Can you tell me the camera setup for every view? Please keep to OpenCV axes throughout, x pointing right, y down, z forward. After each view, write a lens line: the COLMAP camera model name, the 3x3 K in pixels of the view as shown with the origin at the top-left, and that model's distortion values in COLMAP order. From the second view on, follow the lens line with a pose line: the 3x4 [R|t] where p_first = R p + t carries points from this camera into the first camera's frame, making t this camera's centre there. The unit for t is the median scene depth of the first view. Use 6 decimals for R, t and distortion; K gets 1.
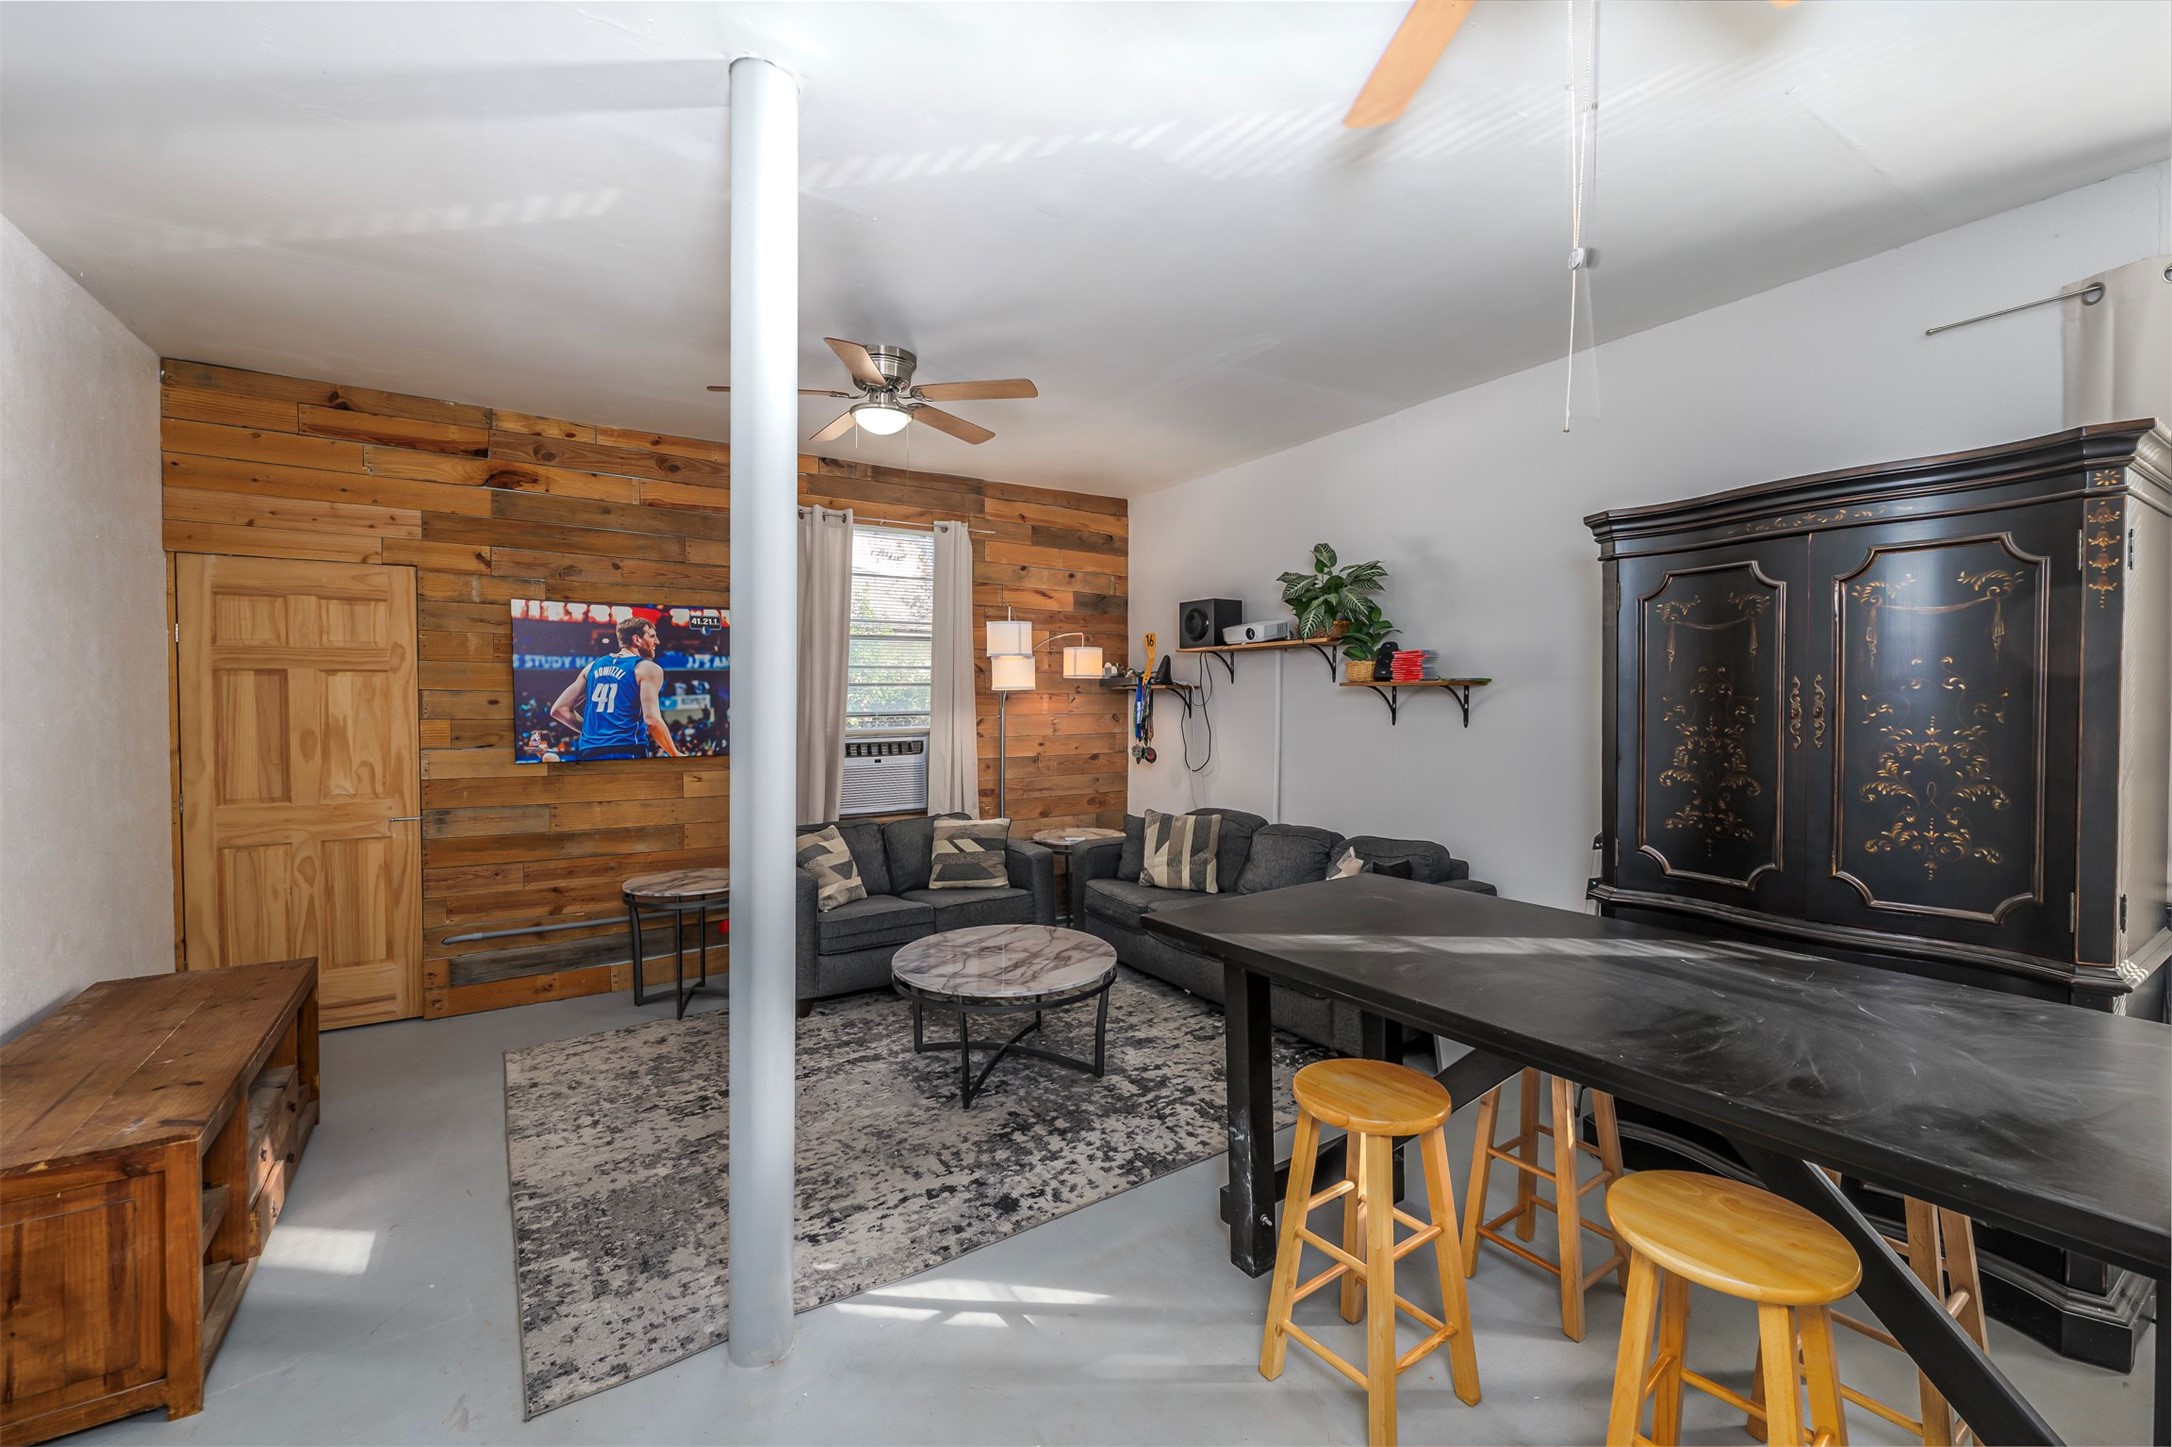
lens RADIAL K [[890.7, 0, 1088.6], [0, 890.7, 710.0], [0, 0, 1]] dist [-0.000963, 0.000448]
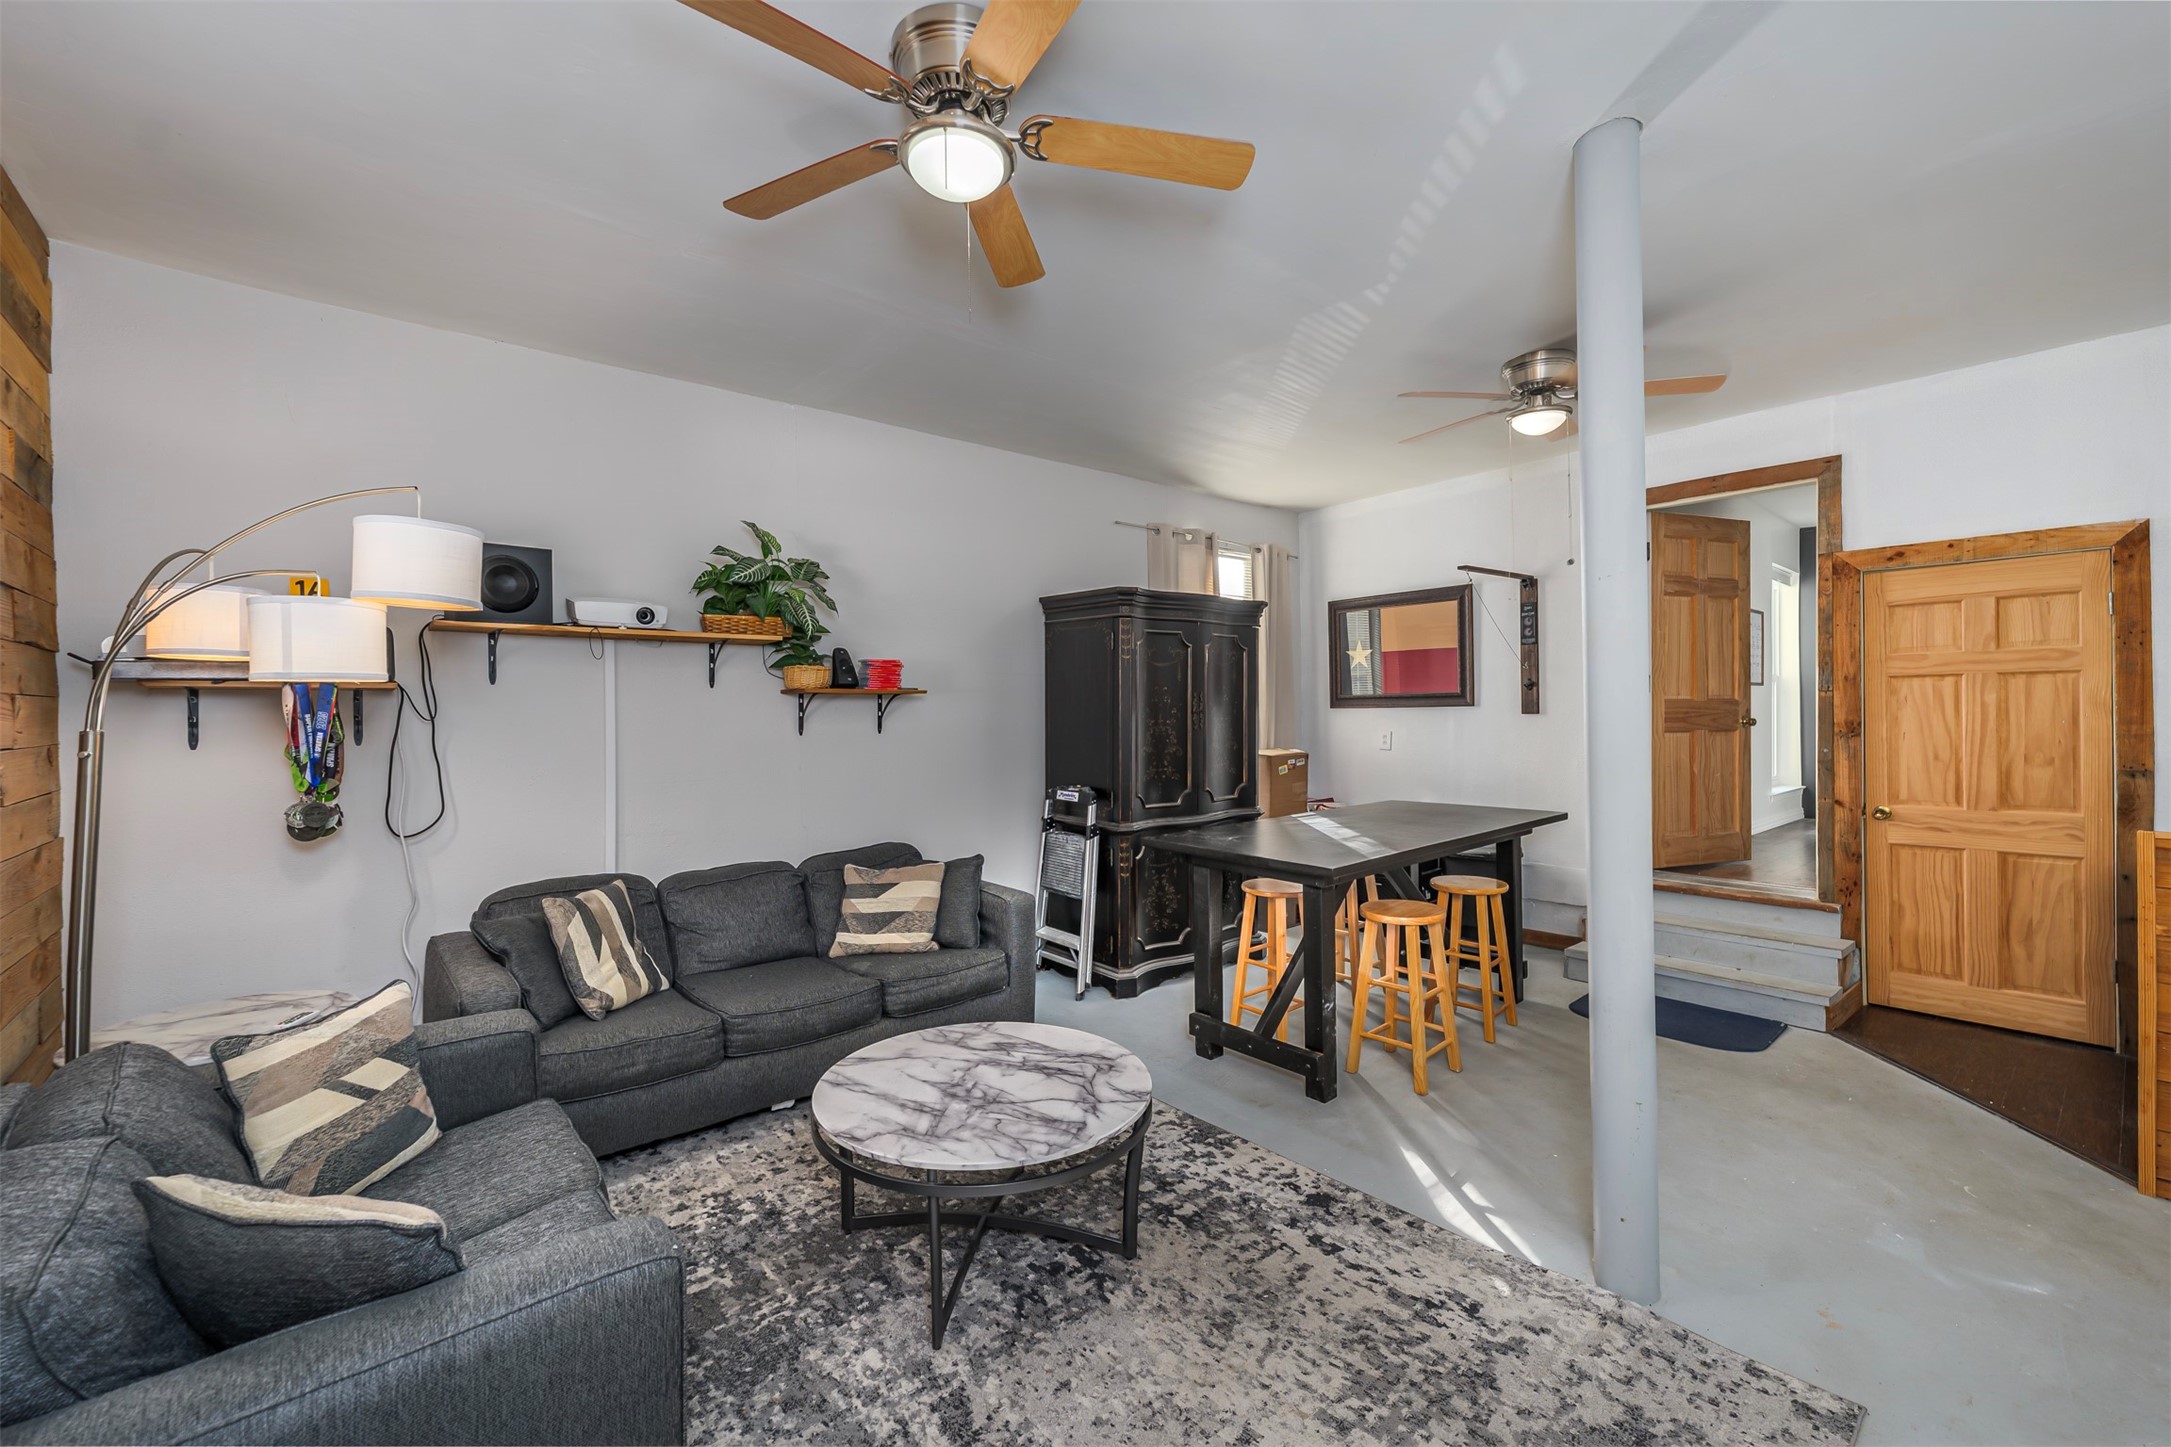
lens RADIAL K [[890.3, 0, 1089.0], [0, 890.3, 719.6], [0, 0, 1]] dist [-0.000963, 0.000448]
pose [[-0.131177, -0.004379, 0.991349, -0.937954], [0.023311, 0.999700, 0.007501, 0.001840], [-0.991085, 0.024093, -0.131036, 1.232567]]
